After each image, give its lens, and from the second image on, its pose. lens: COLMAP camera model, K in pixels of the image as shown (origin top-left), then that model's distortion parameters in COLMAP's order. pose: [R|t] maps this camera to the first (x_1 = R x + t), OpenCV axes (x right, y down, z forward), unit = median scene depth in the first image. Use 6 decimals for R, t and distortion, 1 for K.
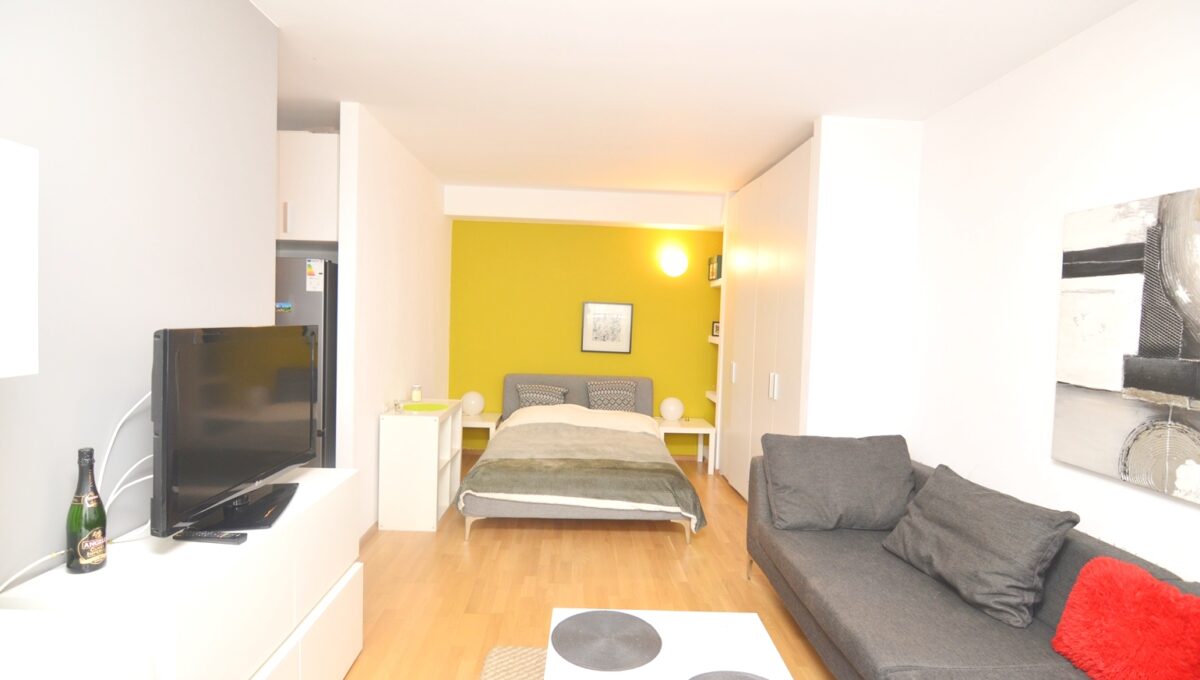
lens RADIAL K [[590.1, 0, 595.3], [0, 590.1, 339.1], [0, 0, 1]] dist [-0.003135, -0.011665]
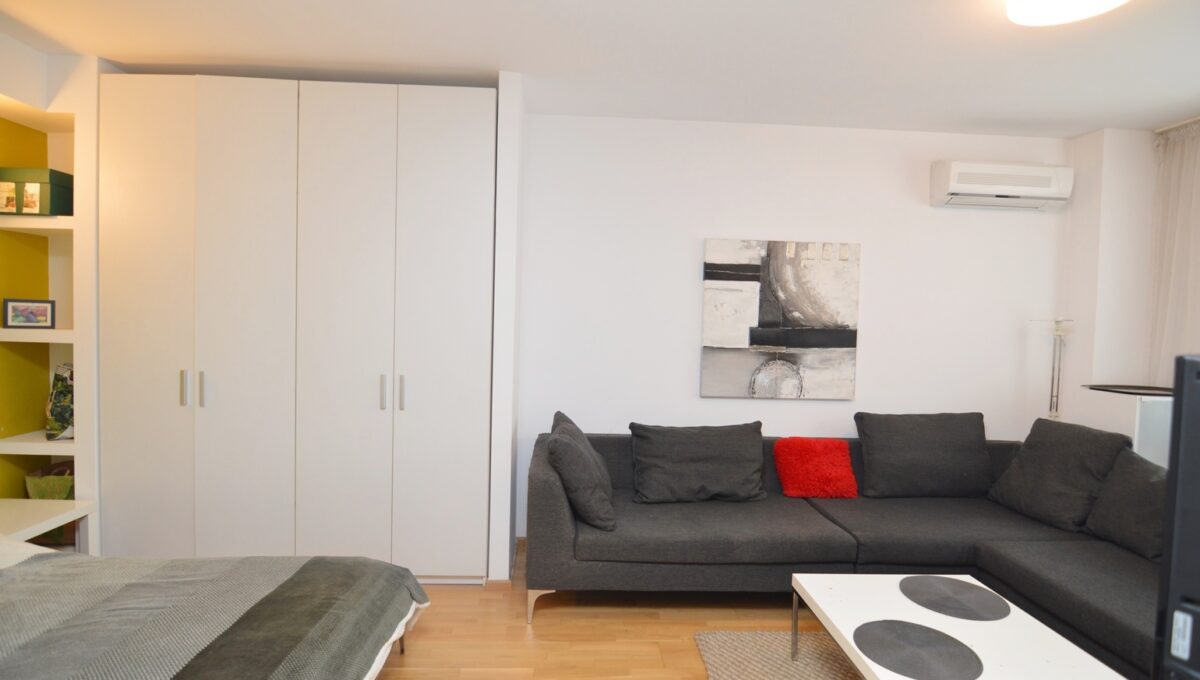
lens RADIAL K [[587.9, 0, 600.0], [0, 587.9, 340.0], [0, 0, 1]] dist [-0.001857, -0.012895]
pose [[-0.020623, -0.069211, 0.997389, -0.503730], [0.014318, 0.997478, 0.069513, -0.037583], [-0.999685, 0.015715, -0.019580, 0.870260]]
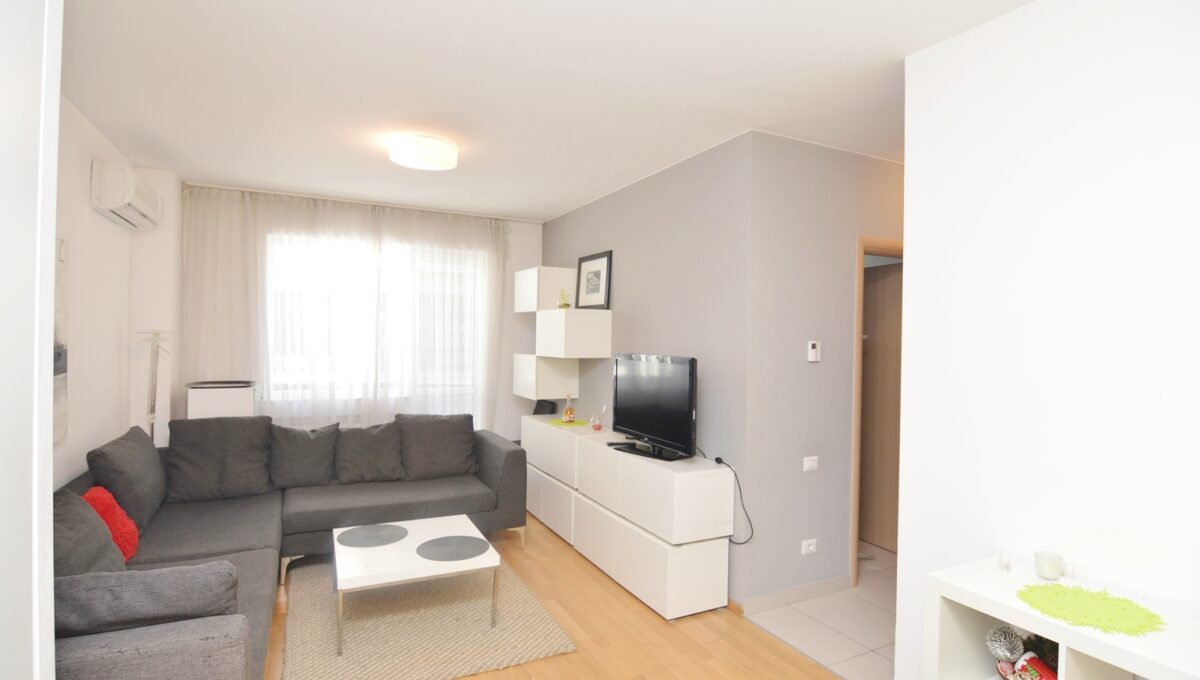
lens RADIAL K [[585.5, 0, 595.1], [0, 585.5, 339.5], [0, 0, 1]] dist [-0.003030, -0.011617]
pose [[-0.906026, -0.046625, -0.420646, 0.203769], [-0.063181, 0.997676, 0.025501, -0.059237], [0.418479, 0.049681, -0.906867, 1.447339]]
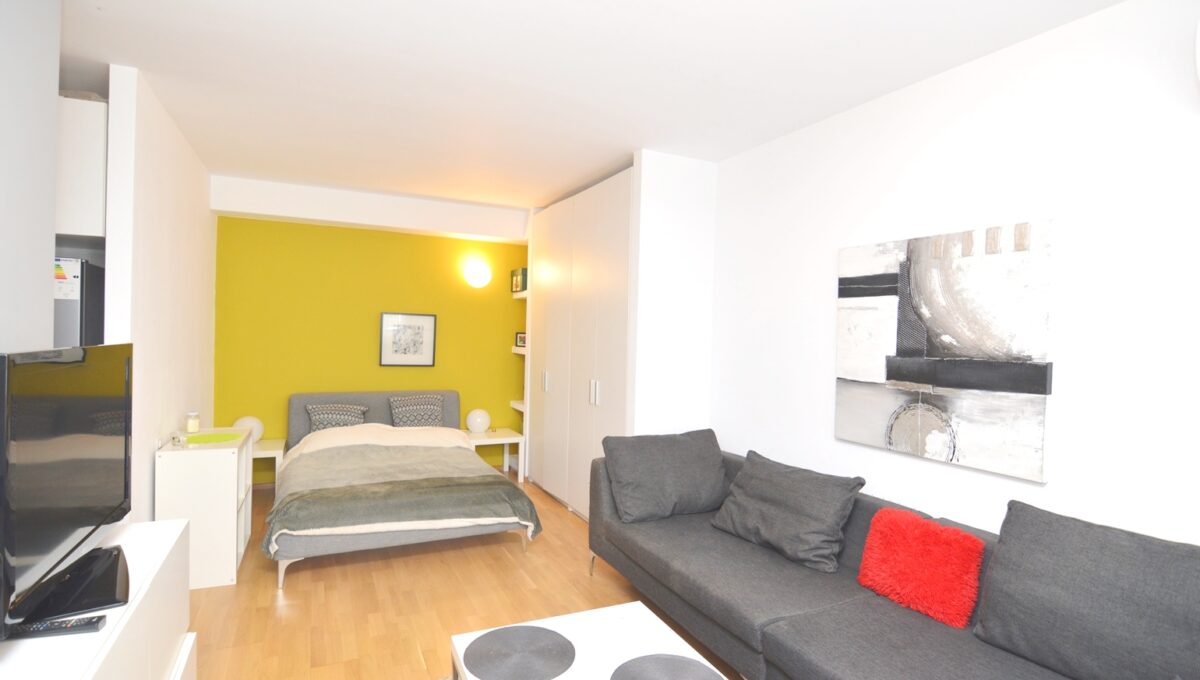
lens RADIAL K [[590.1, 0, 595.3], [0, 590.1, 339.1], [0, 0, 1]] dist [-0.003135, -0.011665]
pose [[0.915335, -0.013899, 0.402453, -0.148024], [0.020567, 0.999713, -0.012251, -0.005018], [-0.402167, 0.019491, 0.915359, 0.015302]]
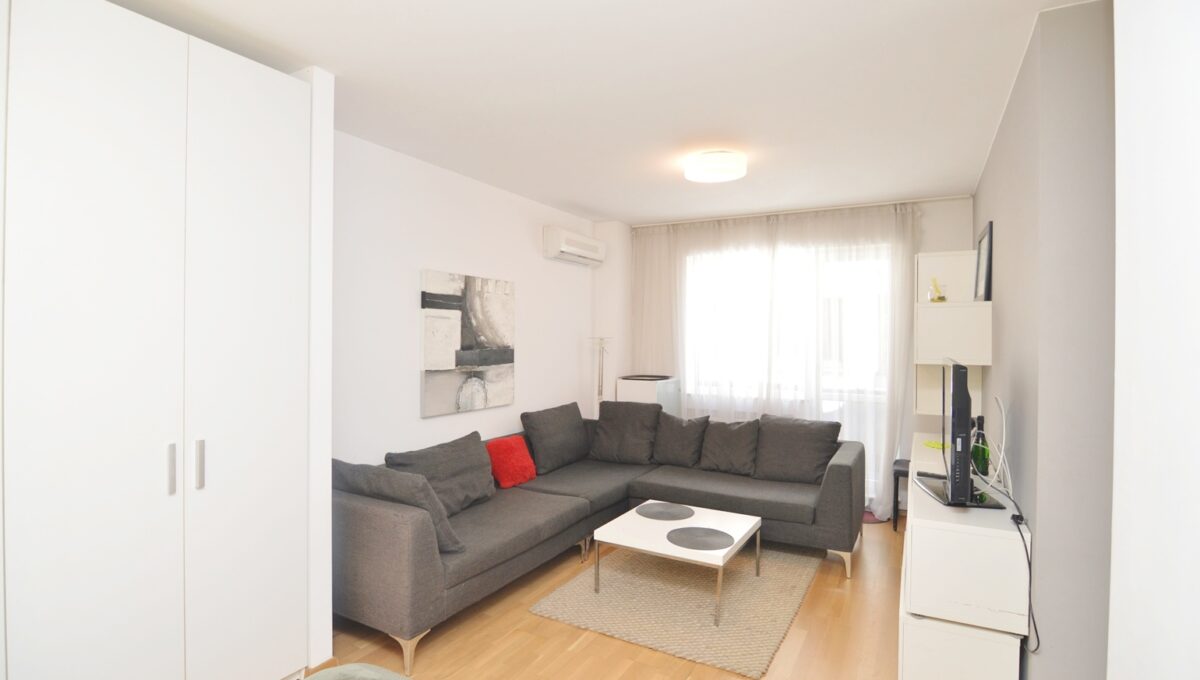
lens RADIAL K [[585.5, 0, 595.1], [0, 585.5, 339.5], [0, 0, 1]] dist [-0.003030, -0.011617]
pose [[-0.858580, -0.040962, 0.511041, -0.308702], [-0.014008, 0.998305, 0.056484, -0.076107], [-0.512488, 0.041337, -0.857699, 1.445749]]
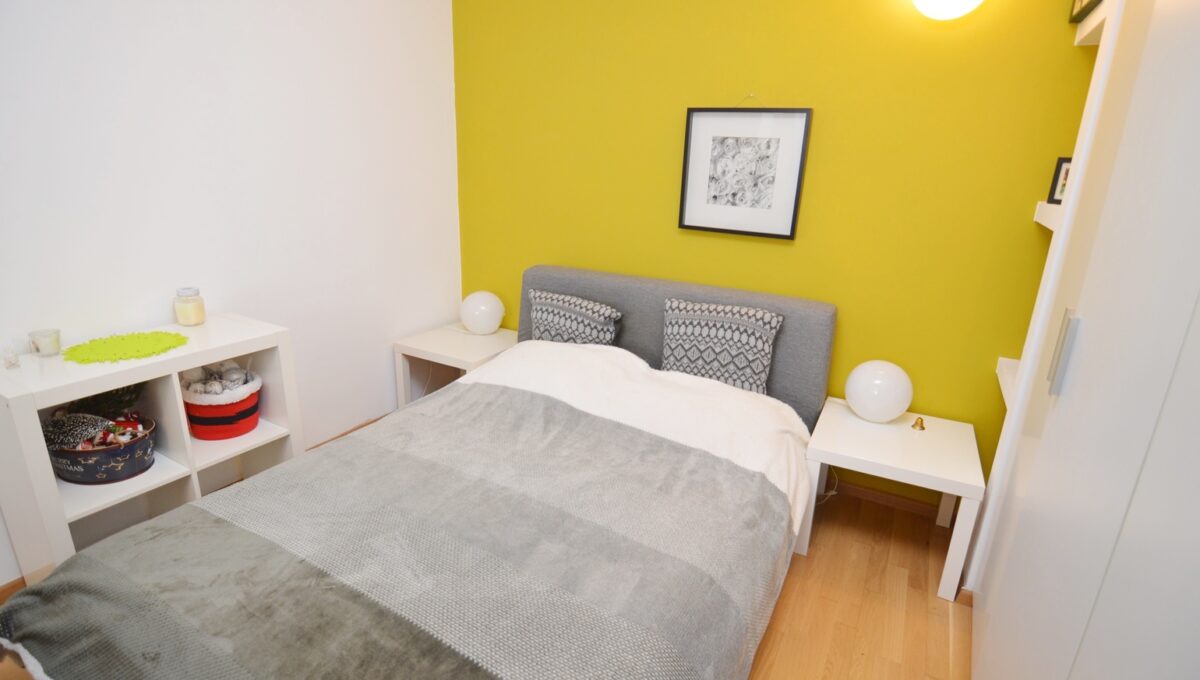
lens RADIAL K [[590.1, 0, 595.3], [0, 590.1, 339.1], [0, 0, 1]] dist [-0.003135, -0.011665]
pose [[0.856816, 0.148604, -0.493744, 0.263287], [-0.026778, 0.969101, 0.245205, -0.008713], [0.514927, -0.196874, 0.834321, 0.984722]]
